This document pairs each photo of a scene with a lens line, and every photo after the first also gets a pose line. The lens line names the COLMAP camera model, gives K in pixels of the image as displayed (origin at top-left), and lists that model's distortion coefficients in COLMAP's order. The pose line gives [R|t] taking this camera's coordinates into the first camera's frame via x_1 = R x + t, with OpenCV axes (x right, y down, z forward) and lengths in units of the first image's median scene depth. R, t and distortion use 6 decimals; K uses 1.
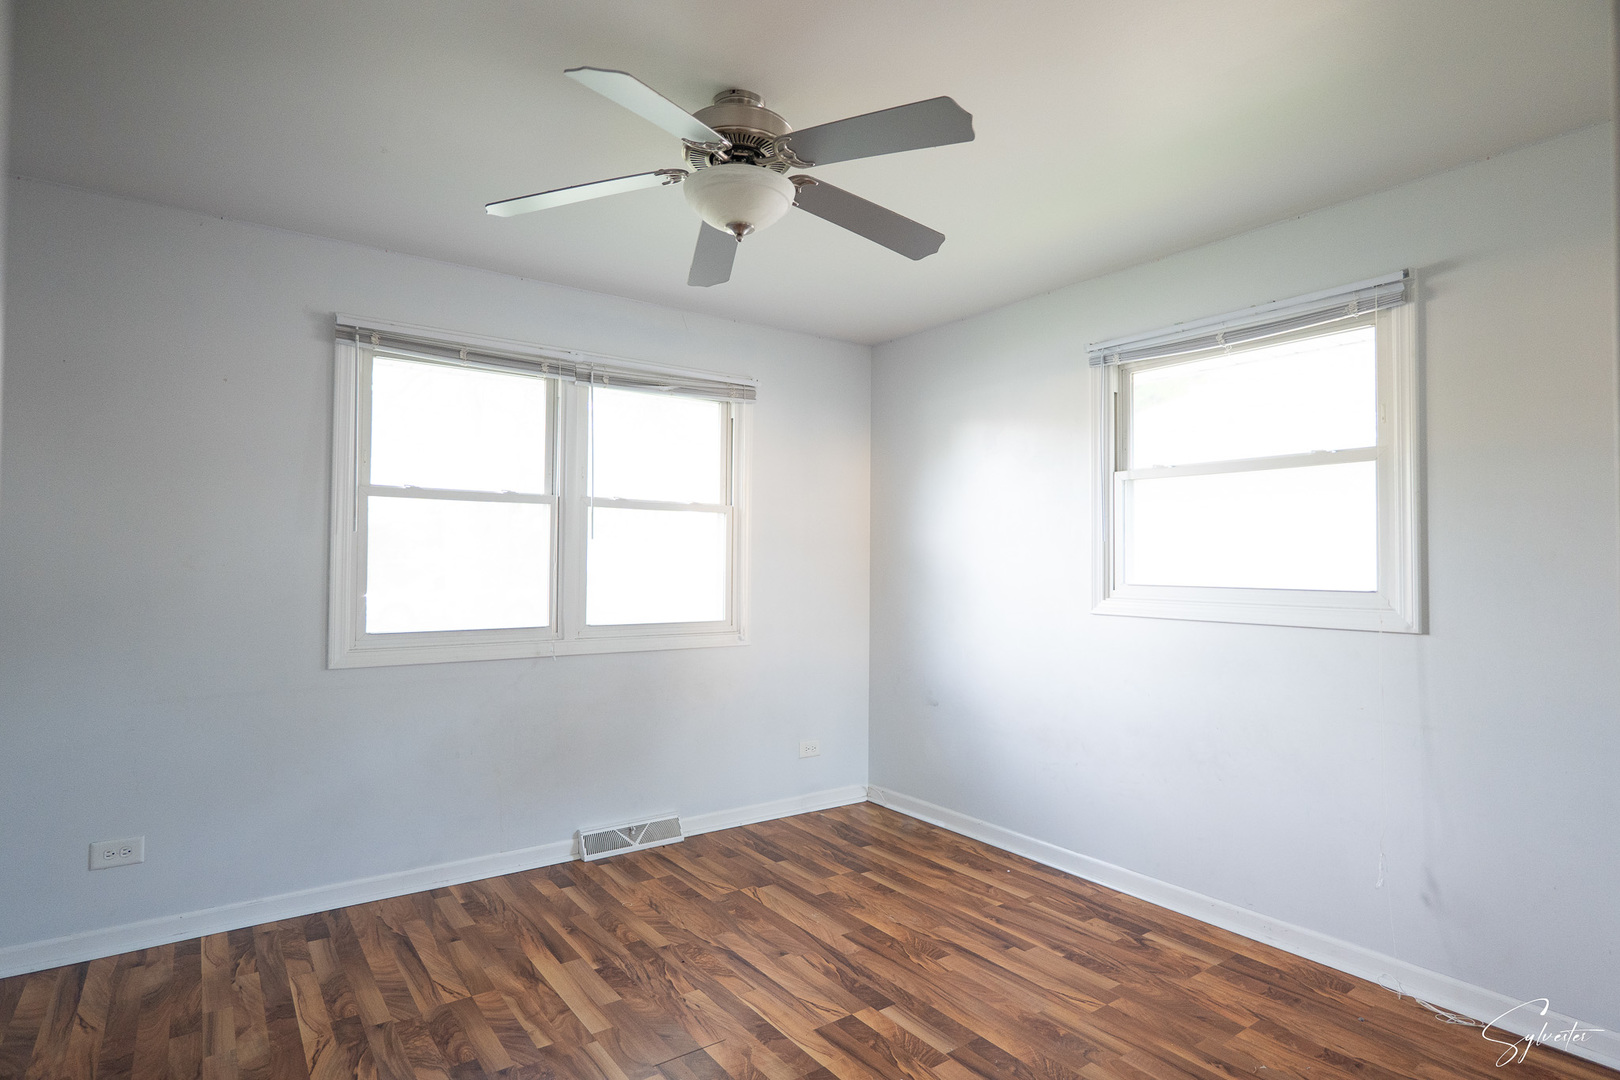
lens RADIAL K [[845.4, 0, 814.8], [0, 845.4, 542.7], [0, 0, 1]] dist [-0.024342, 0.021258]
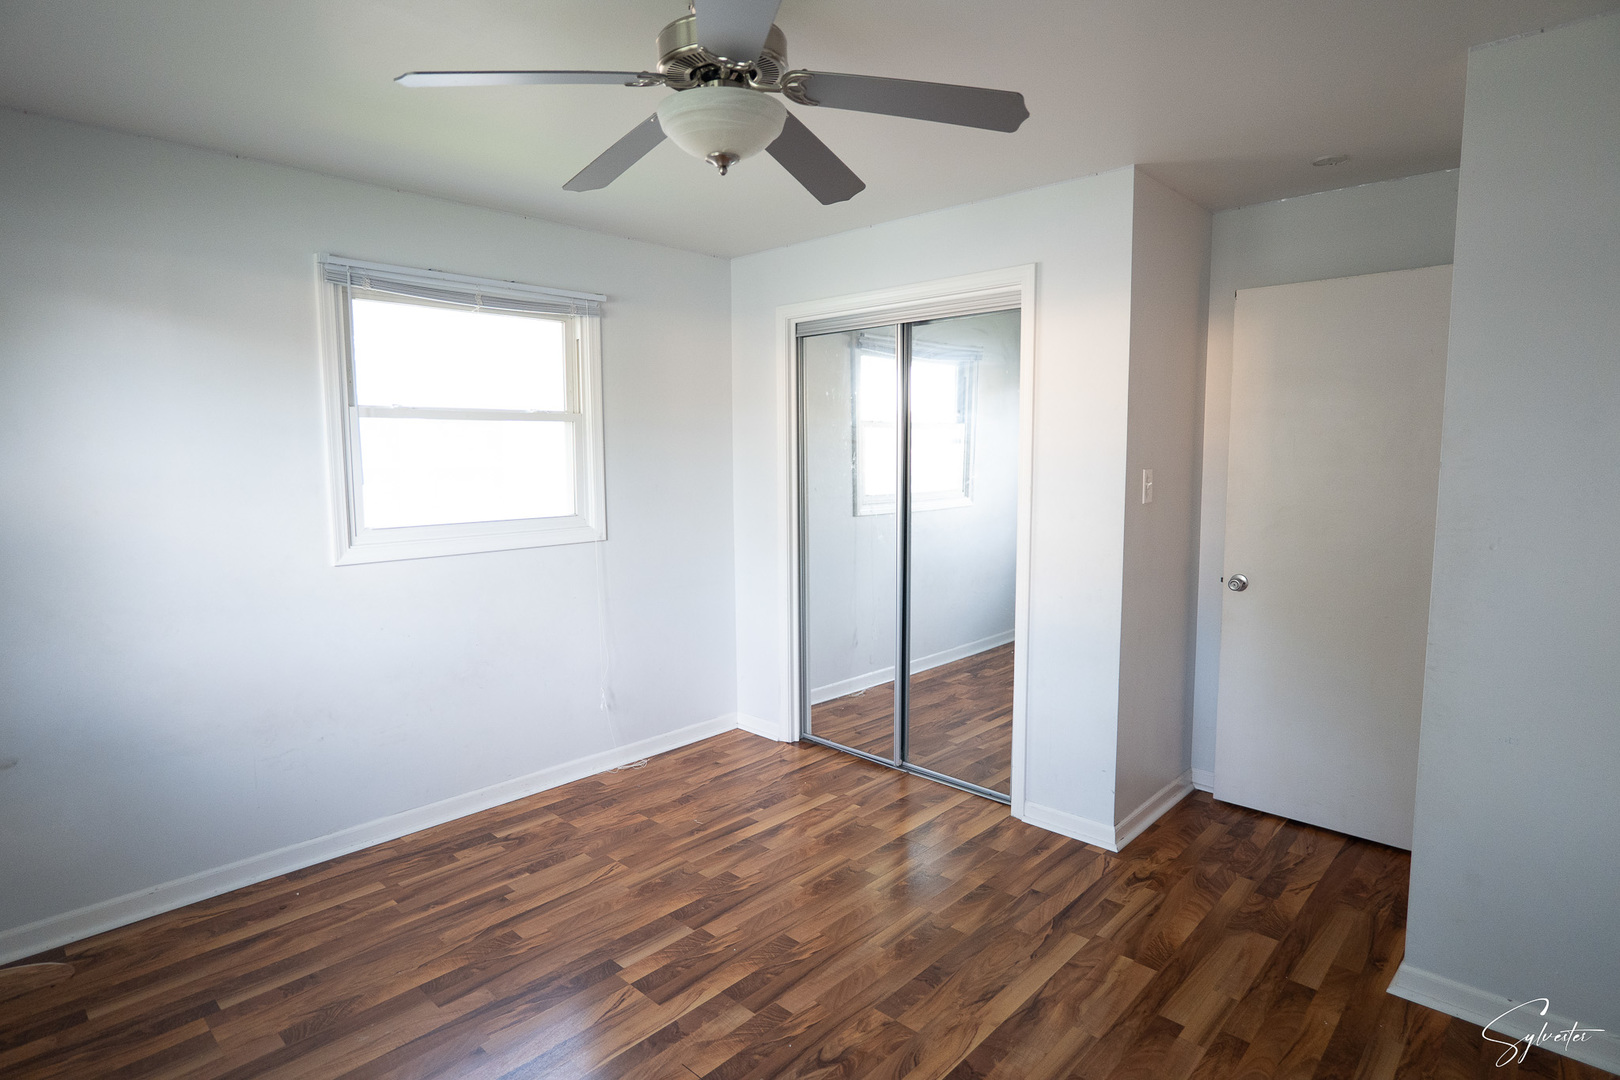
lens RADIAL K [[862.6, 0, 805.2], [0, 862.6, 532.6], [0, 0, 1]] dist [0.001051, 0.001205]
pose [[-0.180275, -0.106108, 0.977876, -0.818756], [-0.022960, 0.994347, 0.103663, -0.070763], [-0.983348, -0.003764, -0.181692, 0.860850]]
